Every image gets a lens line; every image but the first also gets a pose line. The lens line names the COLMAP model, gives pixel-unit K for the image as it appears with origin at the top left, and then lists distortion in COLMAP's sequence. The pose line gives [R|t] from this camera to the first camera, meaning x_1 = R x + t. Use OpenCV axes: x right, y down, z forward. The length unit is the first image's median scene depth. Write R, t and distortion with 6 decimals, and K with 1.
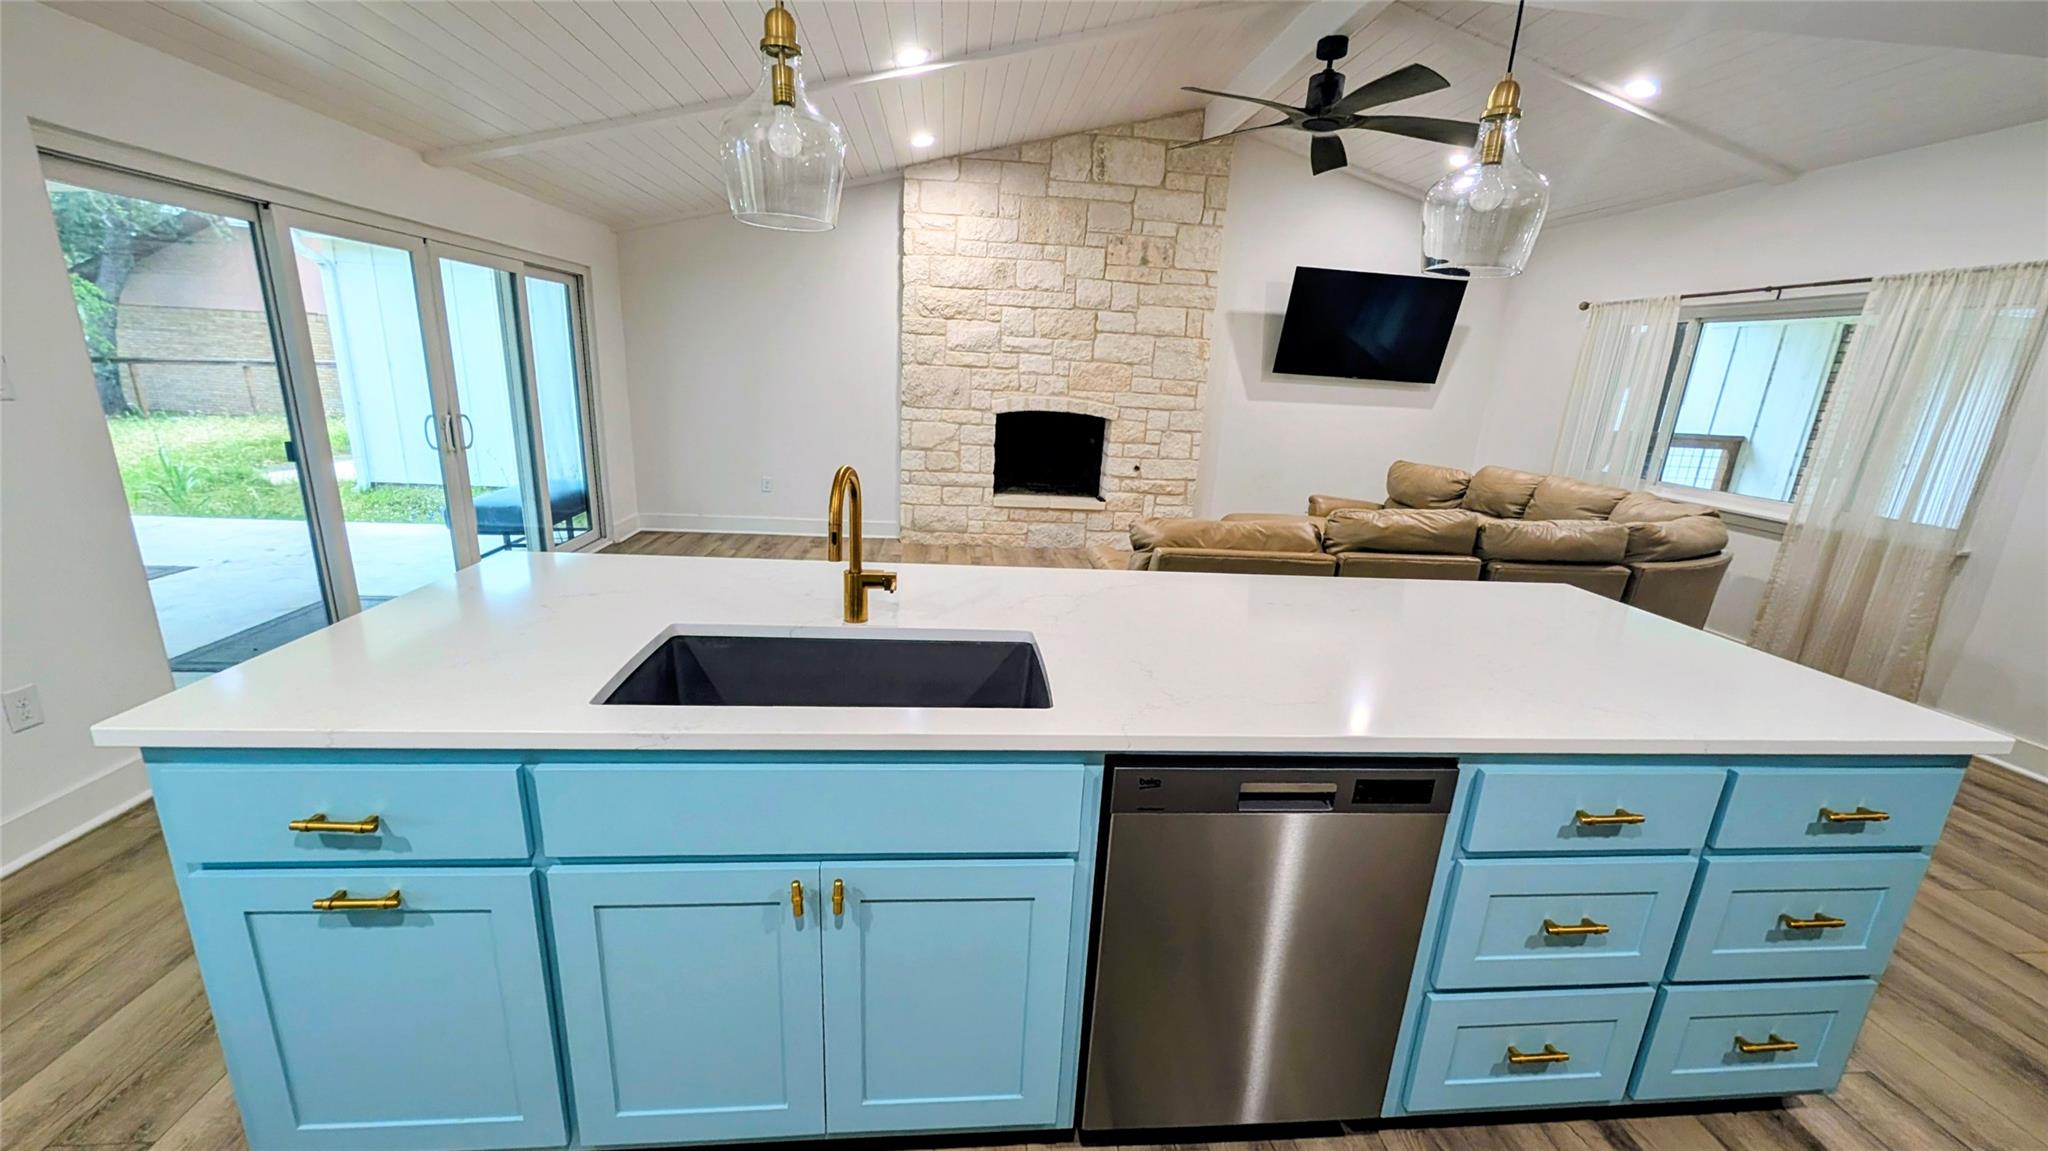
lens RADIAL K [[714.1, 0, 1024.0], [0, 714.1, 575.5], [0, 0, 1]] dist [0.000609, -0.000028]
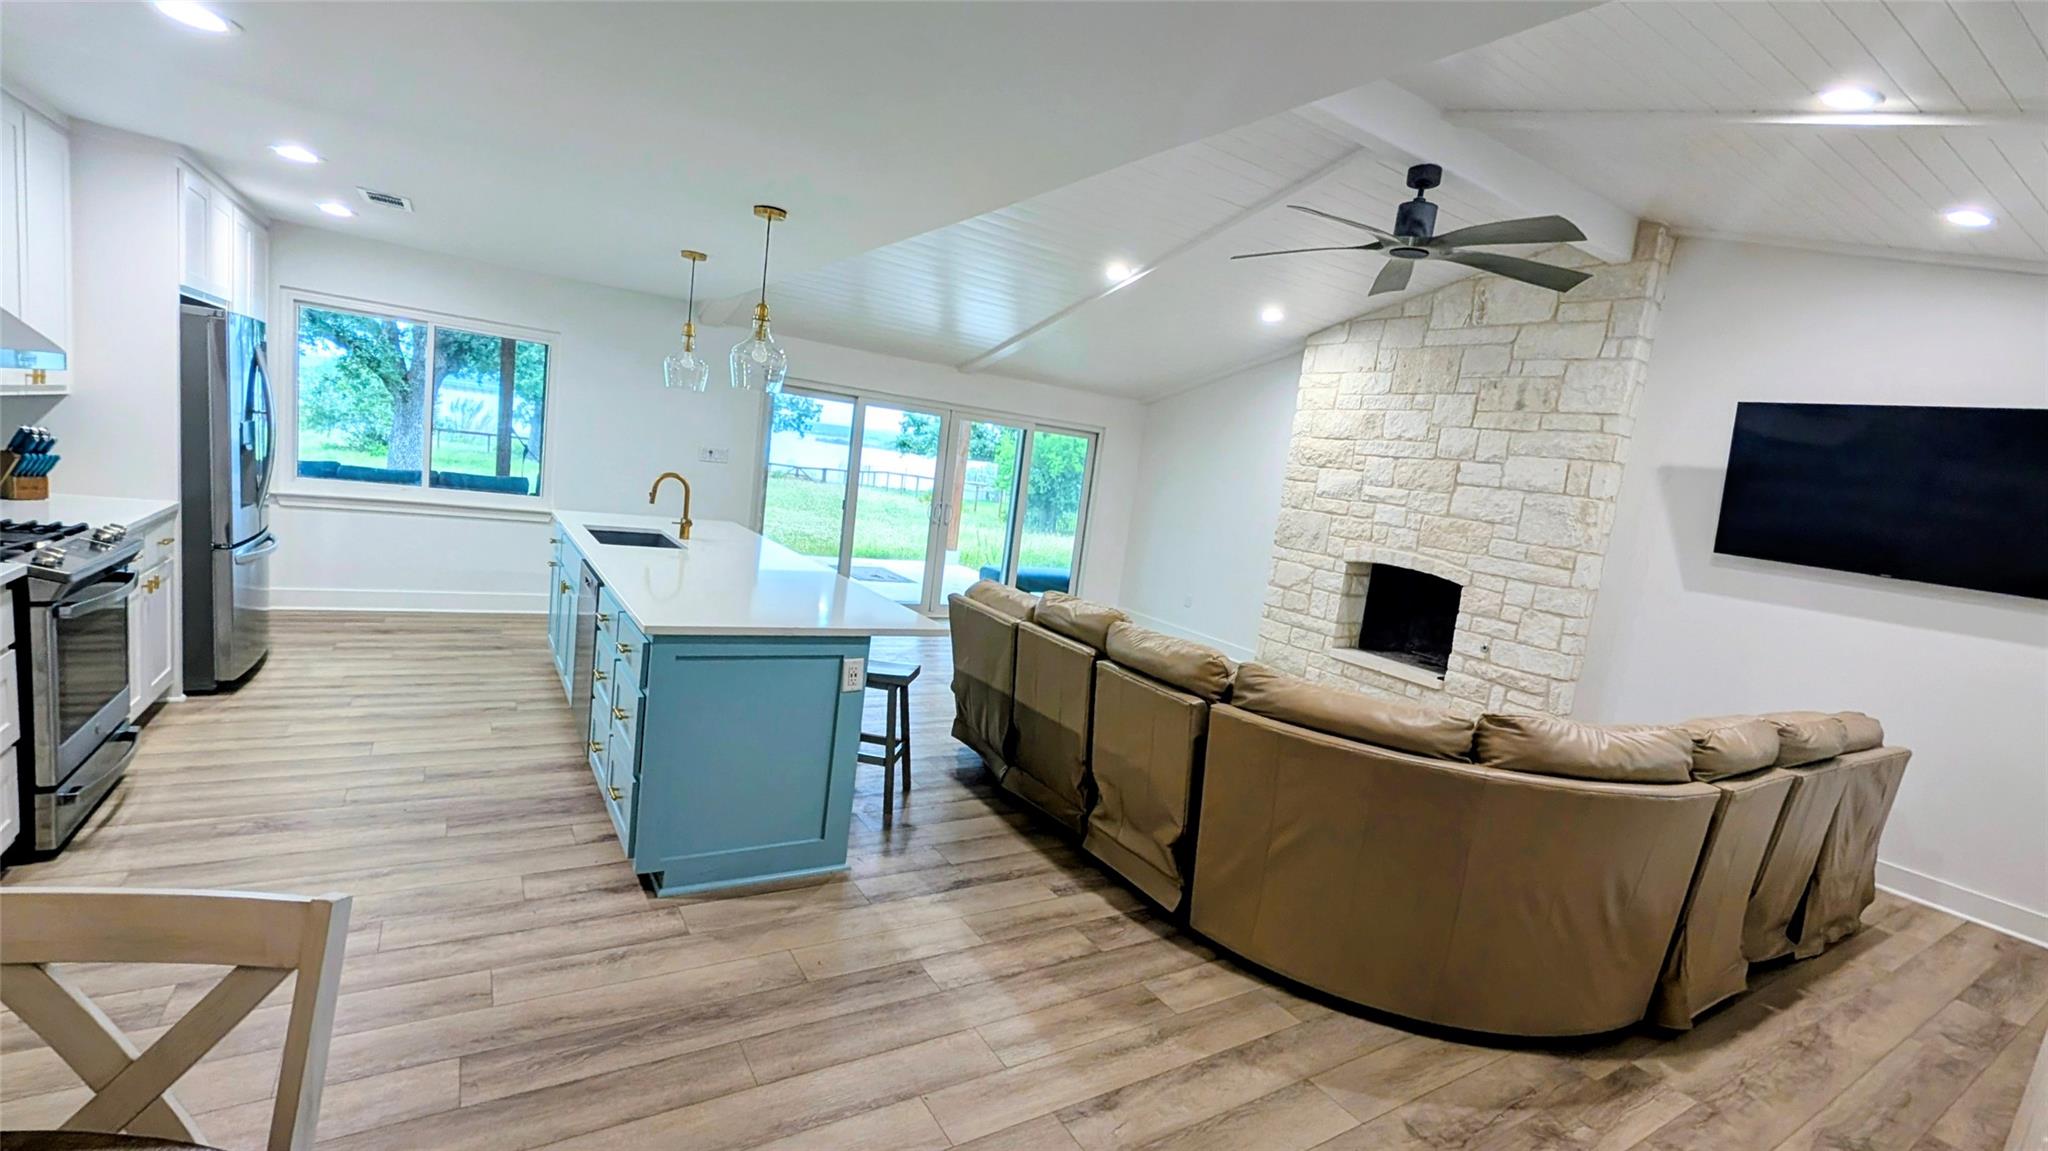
lens RADIAL K [[740.4, 0, 1022.1], [0, 740.4, 587.4], [0, 0, 1]] dist [-0.000411, -0.000070]
pose [[0.545507, 0.155244, -0.823603, 0.573238], [-0.325991, 0.944614, -0.037864, -0.014774], [0.772109, 0.289142, 0.565902, 0.114417]]
